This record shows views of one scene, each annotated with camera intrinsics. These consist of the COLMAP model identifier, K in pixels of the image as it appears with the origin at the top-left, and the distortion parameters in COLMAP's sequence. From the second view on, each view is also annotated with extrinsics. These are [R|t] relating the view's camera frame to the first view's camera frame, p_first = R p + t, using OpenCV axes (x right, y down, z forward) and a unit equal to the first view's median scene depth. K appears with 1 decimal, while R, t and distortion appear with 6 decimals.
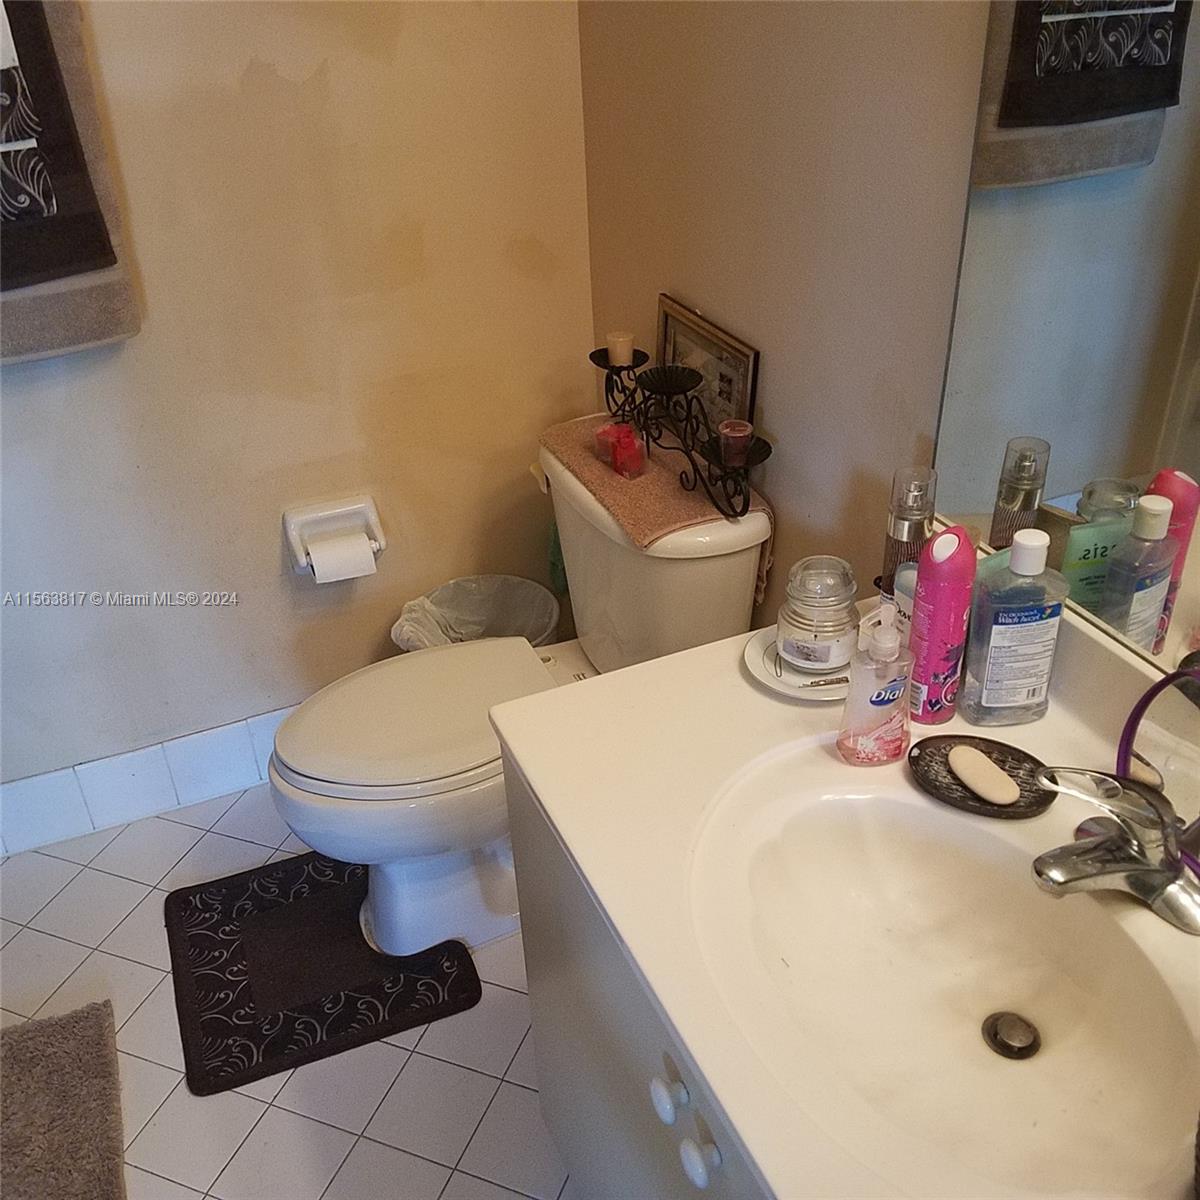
lens RADIAL K [[1192.4, 0, 590.8], [0, 1192.4, 641.7], [0, 0, 1]] dist [0.267423, -0.524355]
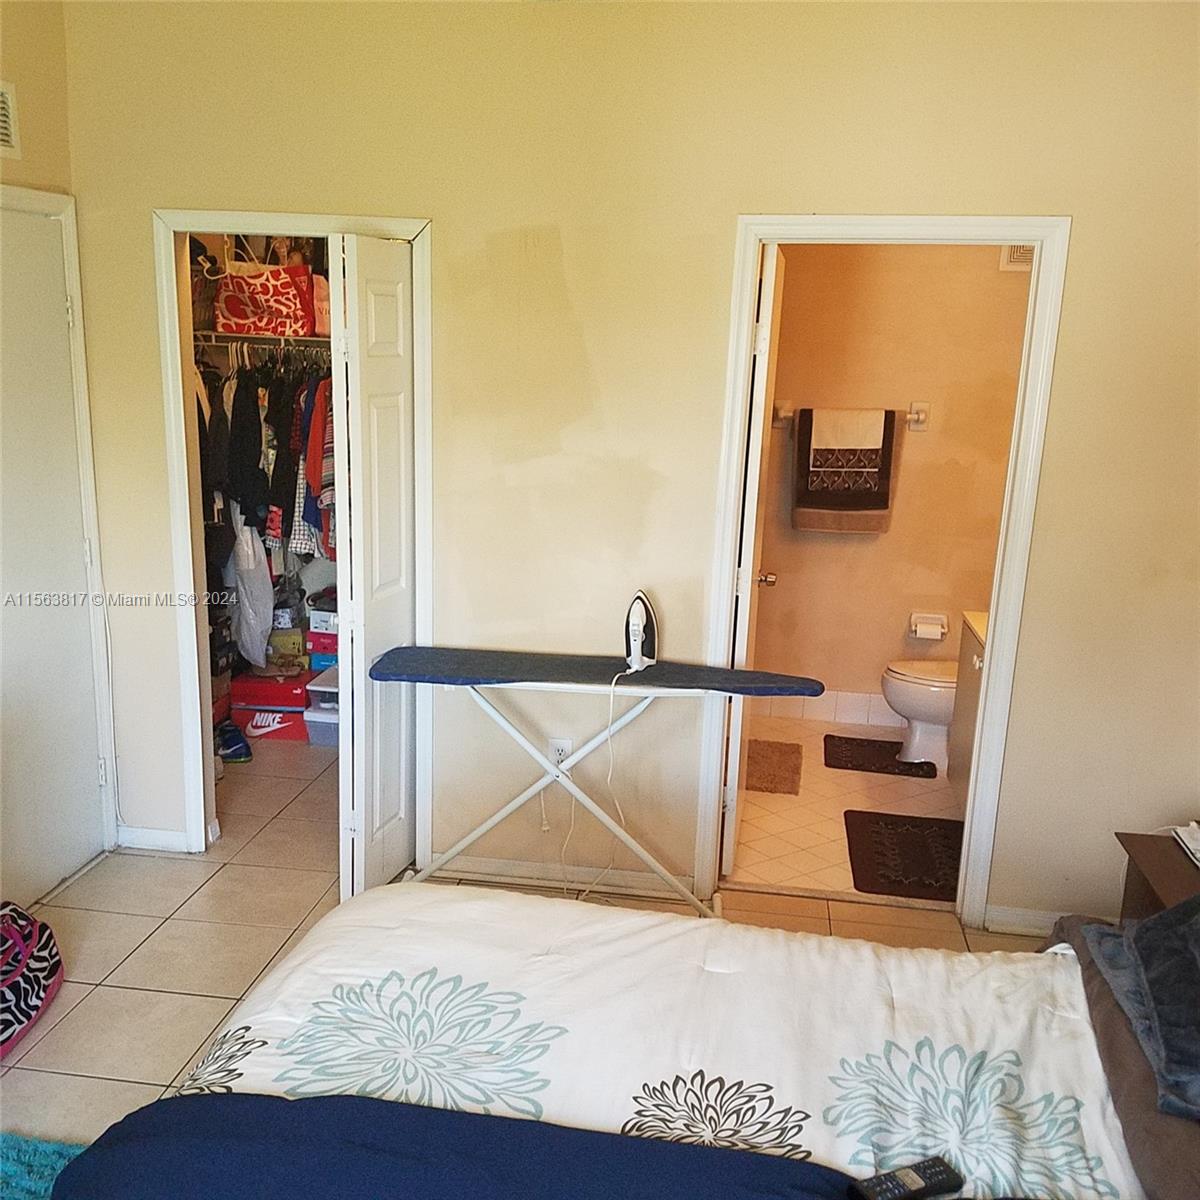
lens RADIAL K [[1192.4, 0, 590.8], [0, 1192.4, 641.7], [0, 0, 1]] dist [0.267423, -0.524355]
pose [[0.847678, 0.193271, -0.494052, 0.523439], [-0.350579, 0.903032, -0.248249, 0.950165], [0.398166, 0.383640, 0.833237, -1.611900]]
